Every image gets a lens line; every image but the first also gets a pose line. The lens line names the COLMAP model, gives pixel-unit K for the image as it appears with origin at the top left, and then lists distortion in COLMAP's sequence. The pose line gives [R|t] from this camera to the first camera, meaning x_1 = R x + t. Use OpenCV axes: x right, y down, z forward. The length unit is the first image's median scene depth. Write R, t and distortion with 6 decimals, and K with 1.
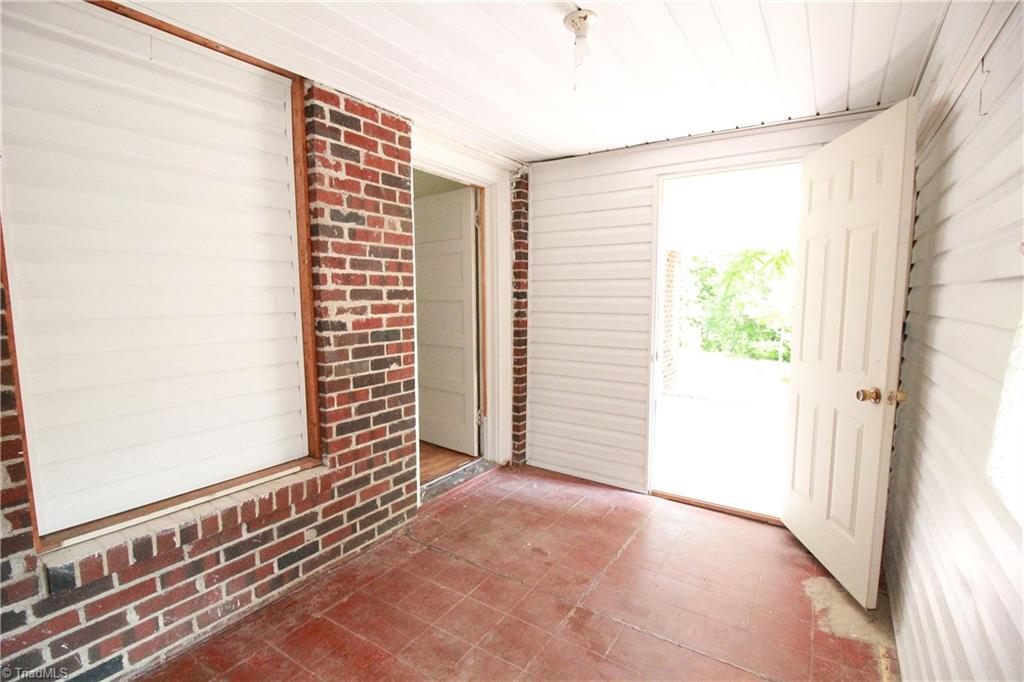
lens RADIAL K [[479.0, 0, 516.7], [0, 479.0, 350.8], [0, 0, 1]] dist [-0.014925, -0.001126]
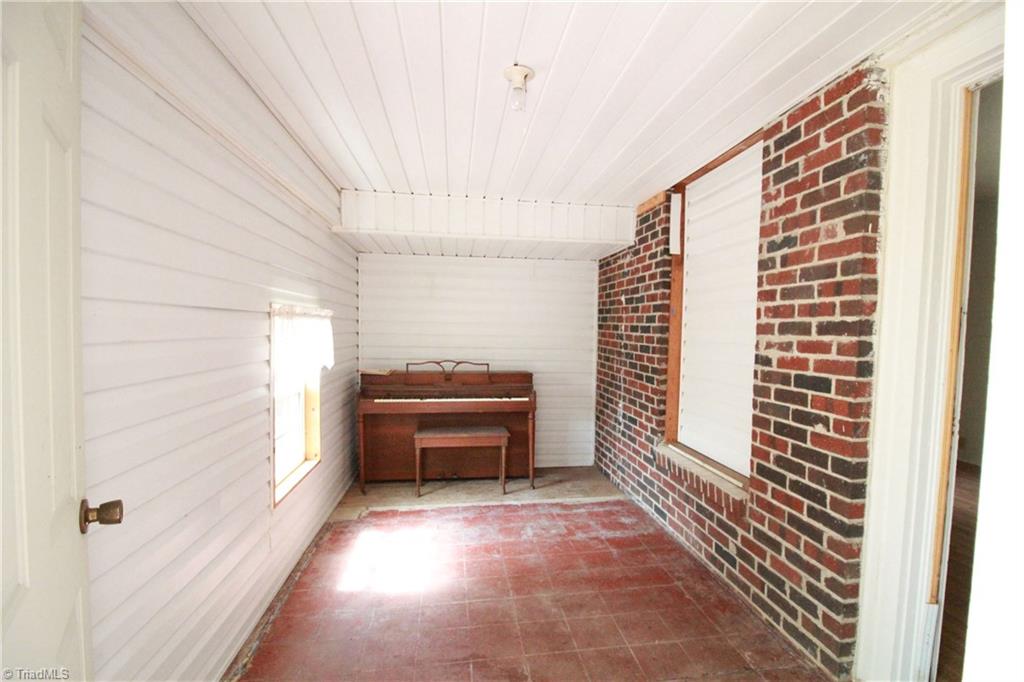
lens RADIAL K [[479.0, 0, 516.7], [0, 479.0, 350.8], [0, 0, 1]] dist [-0.014925, -0.001126]
pose [[-0.760604, 0.015738, -0.649025, 0.588494], [-0.092981, 0.986759, 0.132894, -0.143529], [0.642523, 0.161427, -0.749070, 1.310292]]
